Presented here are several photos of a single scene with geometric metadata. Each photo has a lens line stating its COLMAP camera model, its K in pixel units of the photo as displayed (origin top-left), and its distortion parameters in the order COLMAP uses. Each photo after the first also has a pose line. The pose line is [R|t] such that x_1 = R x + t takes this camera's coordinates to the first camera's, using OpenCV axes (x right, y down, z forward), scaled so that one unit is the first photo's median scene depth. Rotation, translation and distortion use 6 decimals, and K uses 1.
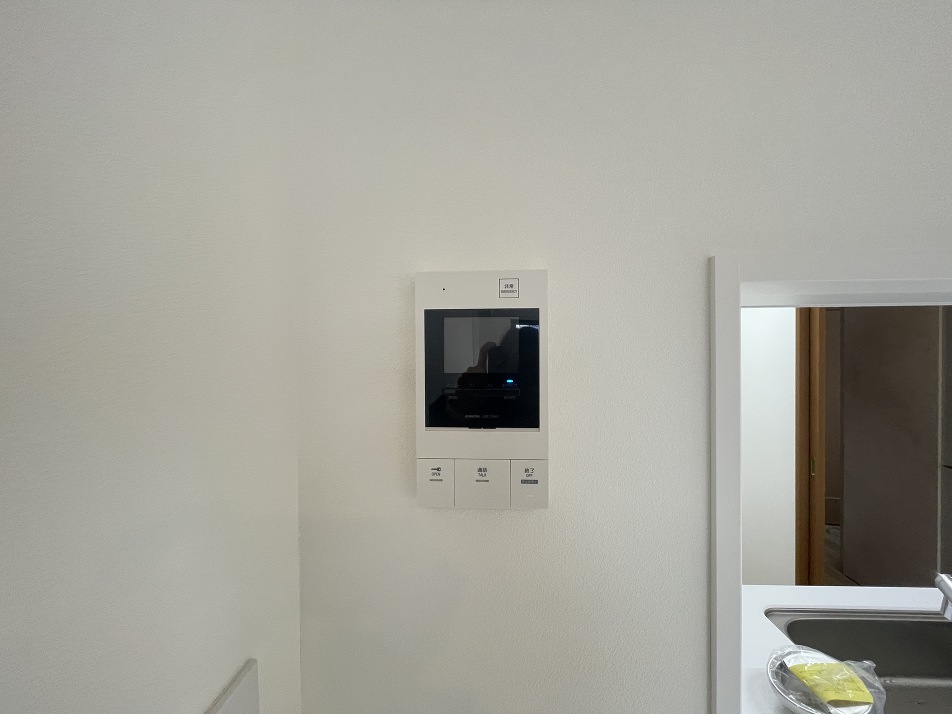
lens RADIAL K [[382.0, 0, 476.0], [0, 382.0, 357.0], [0, 0, 1]] dist [-0.006179, -0.000393]
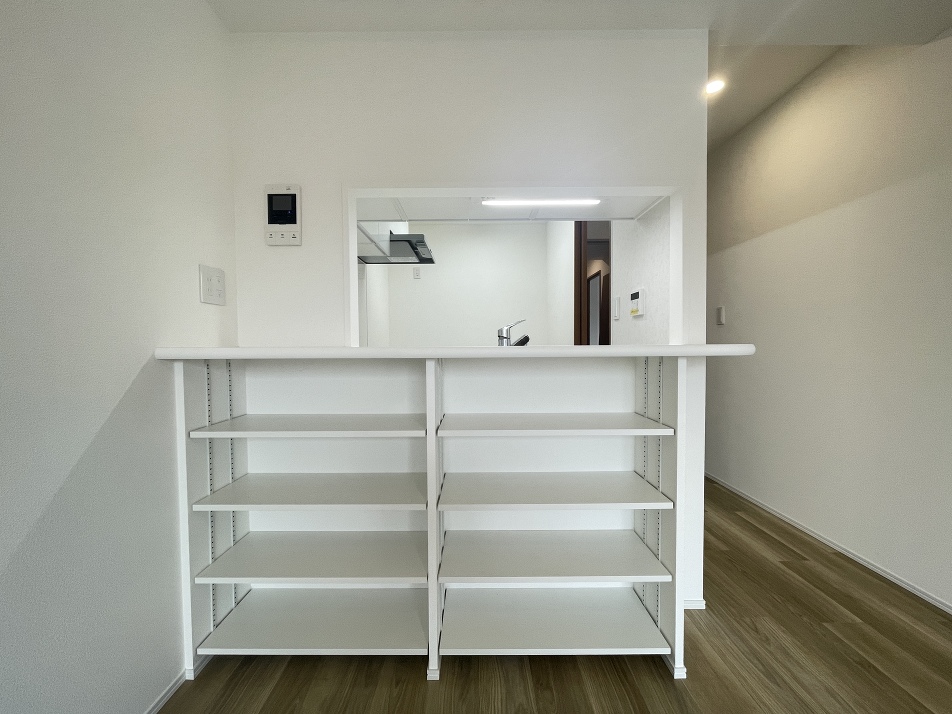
lens RADIAL K [[380.0, 0, 476.0], [0, 380.0, 357.0], [0, 0, 1]] dist [0.001634, 0.000094]
pose [[0.998638, -0.000426, 0.052181, 1.825278], [-0.000043, 0.999960, 0.008998, 1.535195], [-0.052182, -0.008988, 0.998597, -3.078431]]
